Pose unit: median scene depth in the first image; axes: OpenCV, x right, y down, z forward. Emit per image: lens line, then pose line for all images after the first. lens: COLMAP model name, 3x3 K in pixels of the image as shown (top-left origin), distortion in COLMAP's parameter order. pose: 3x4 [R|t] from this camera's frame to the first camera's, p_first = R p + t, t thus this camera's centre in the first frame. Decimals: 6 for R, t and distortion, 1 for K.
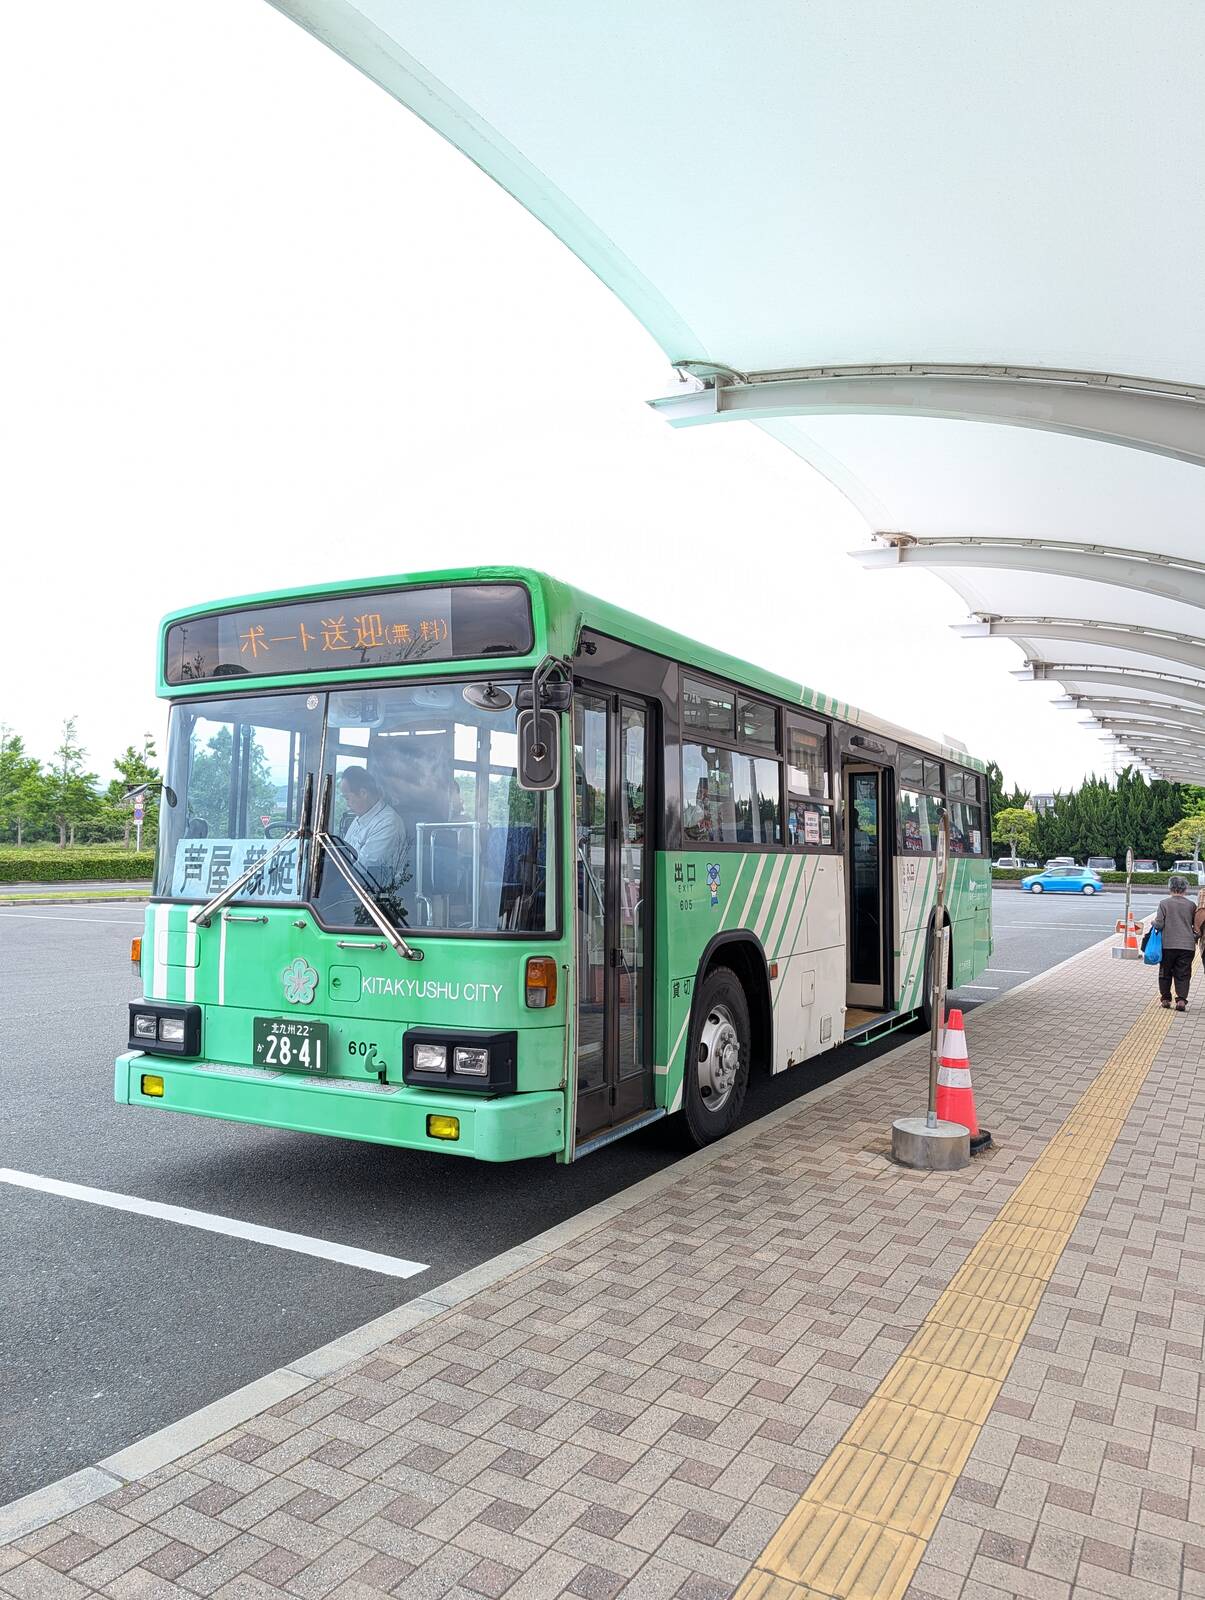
lens RADIAL K [[1129.6, 0, 600.3], [0, 1129.6, 794.0], [0, 0, 1]] dist [0.003730, 0.000115]
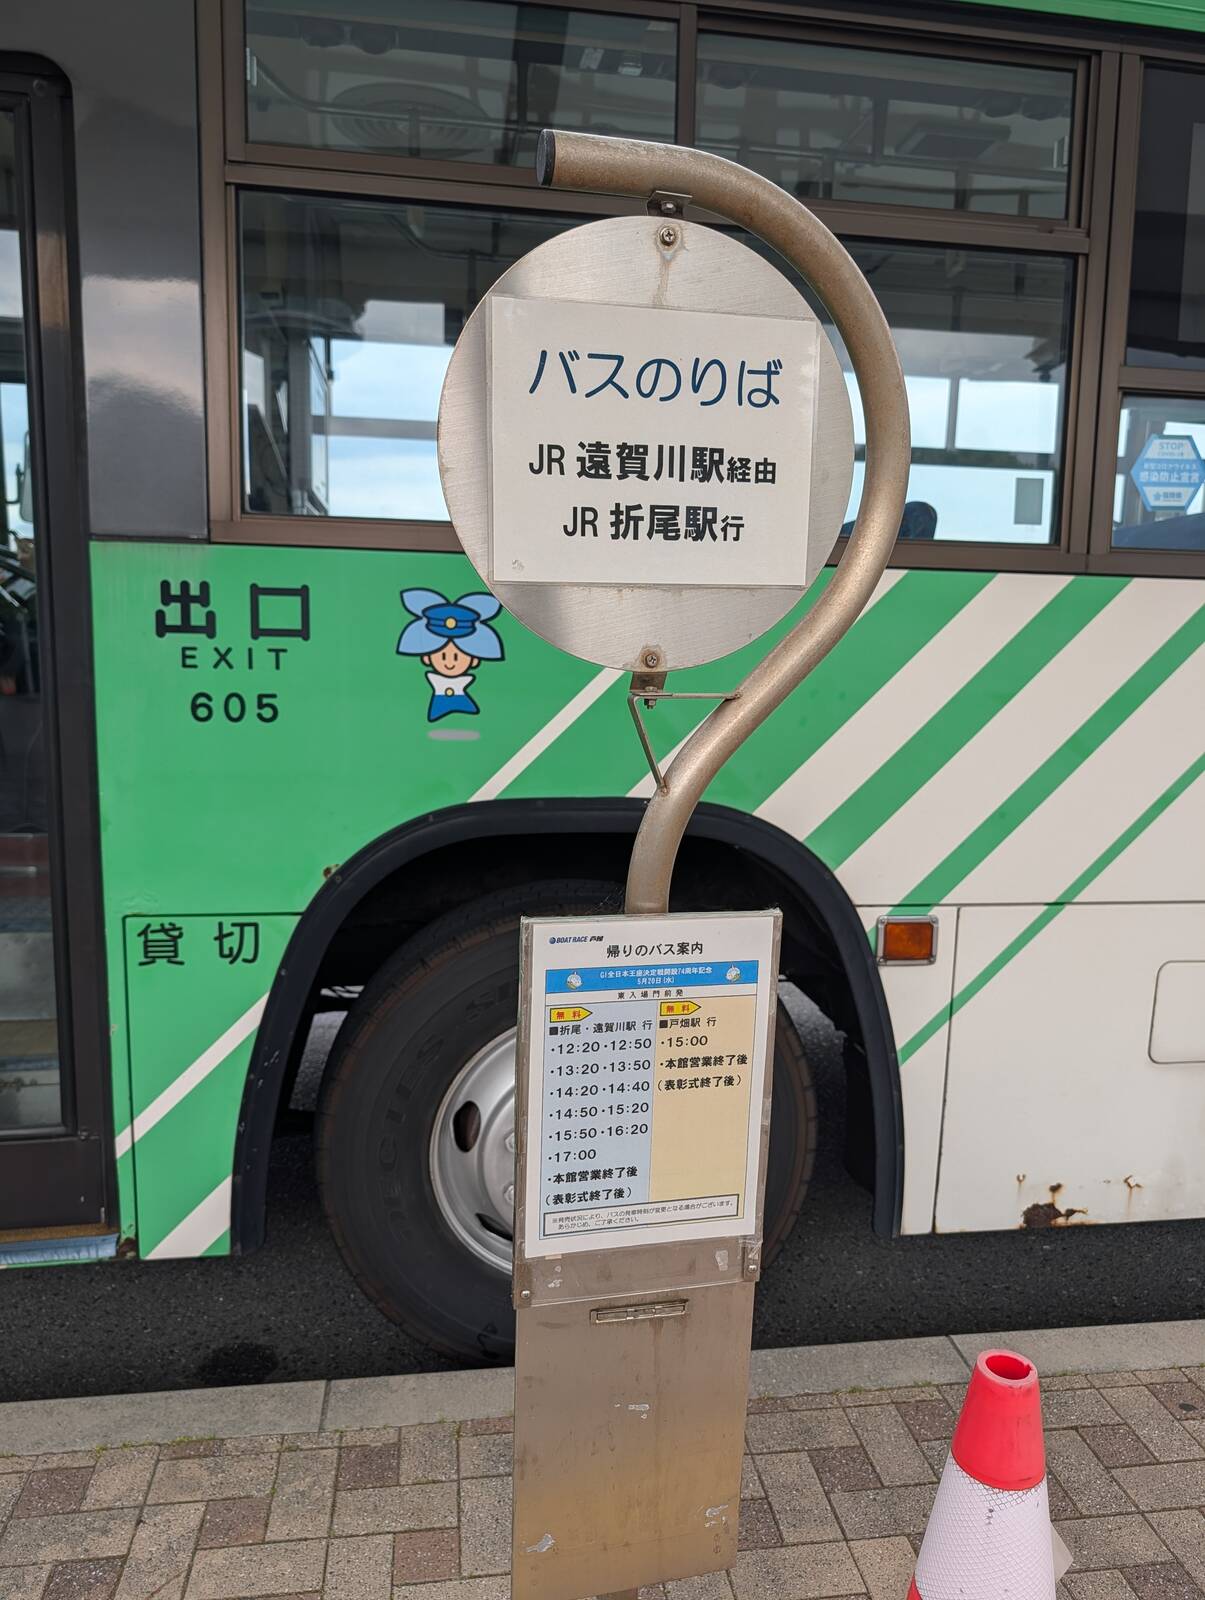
lens RADIAL K [[1129.6, 0, 602.5], [0, 1129.6, 807.1], [0, 0, 1]] dist [0.003730, 0.000115]
pose [[0.606849, 0.125443, -0.784855, 0.370837], [0.028593, 0.983382, 0.179282, 0.062271], [0.794302, -0.131239, 0.593178, 0.789998]]
